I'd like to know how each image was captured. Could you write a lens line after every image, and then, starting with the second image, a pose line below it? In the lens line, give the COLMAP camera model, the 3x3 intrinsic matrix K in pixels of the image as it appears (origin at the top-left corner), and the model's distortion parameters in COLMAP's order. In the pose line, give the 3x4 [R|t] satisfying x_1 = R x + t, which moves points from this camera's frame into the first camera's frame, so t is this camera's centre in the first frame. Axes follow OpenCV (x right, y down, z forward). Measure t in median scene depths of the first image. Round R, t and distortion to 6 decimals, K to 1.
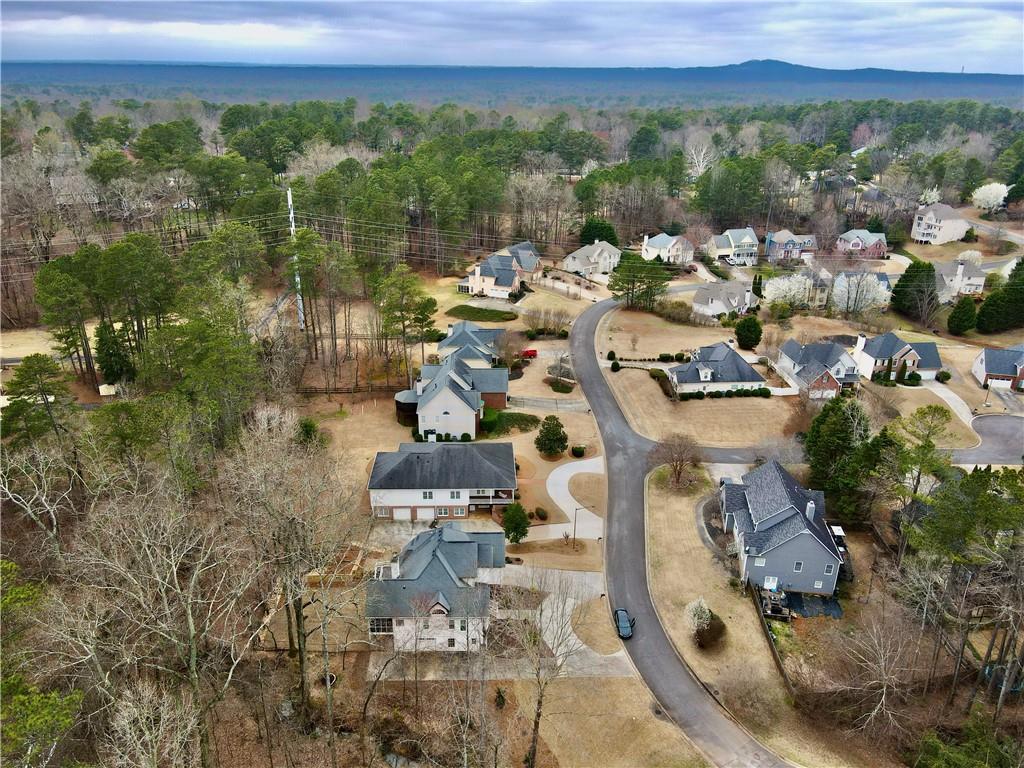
lens RADIAL K [[748.4, 0, 512.0], [0, 748.4, 384.0], [0, 0, 1]] dist [0.010469, 0.010091]
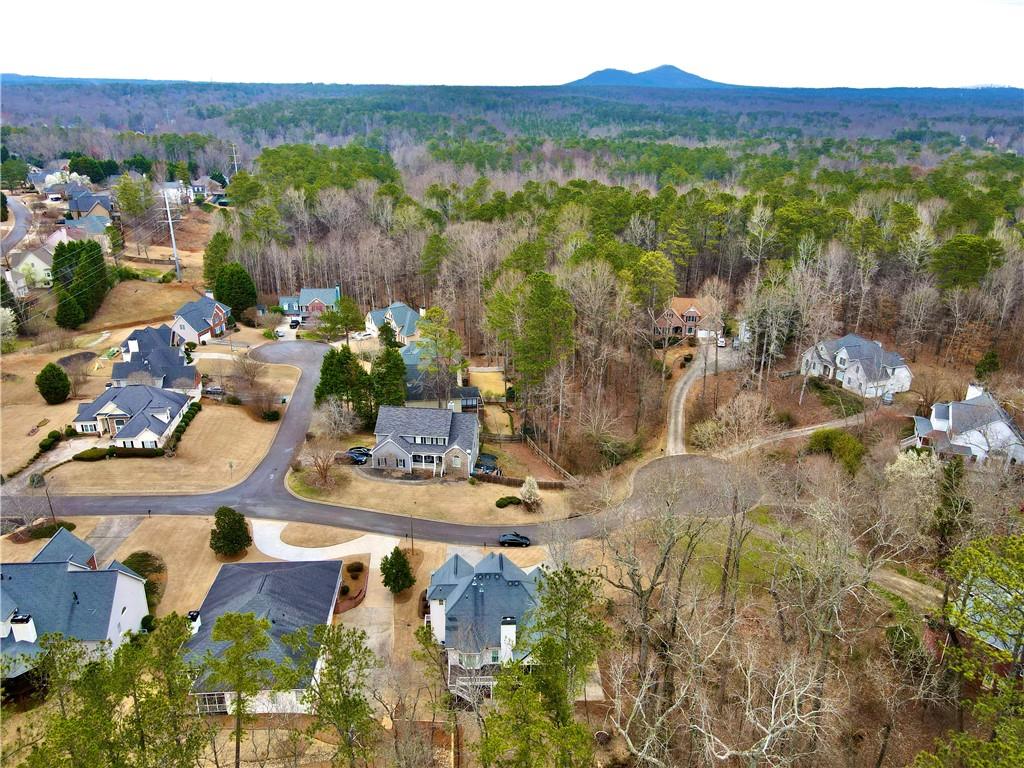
lens RADIAL K [[748.4, 0, 512.0], [0, 748.4, 384.0], [0, 0, 1]] dist [0.010469, 0.010091]
pose [[-0.030812, -0.384289, 0.922699, -0.557636], [0.375405, 0.851103, 0.367007, -0.217450], [-0.926349, 0.357694, 0.118040, 0.501150]]
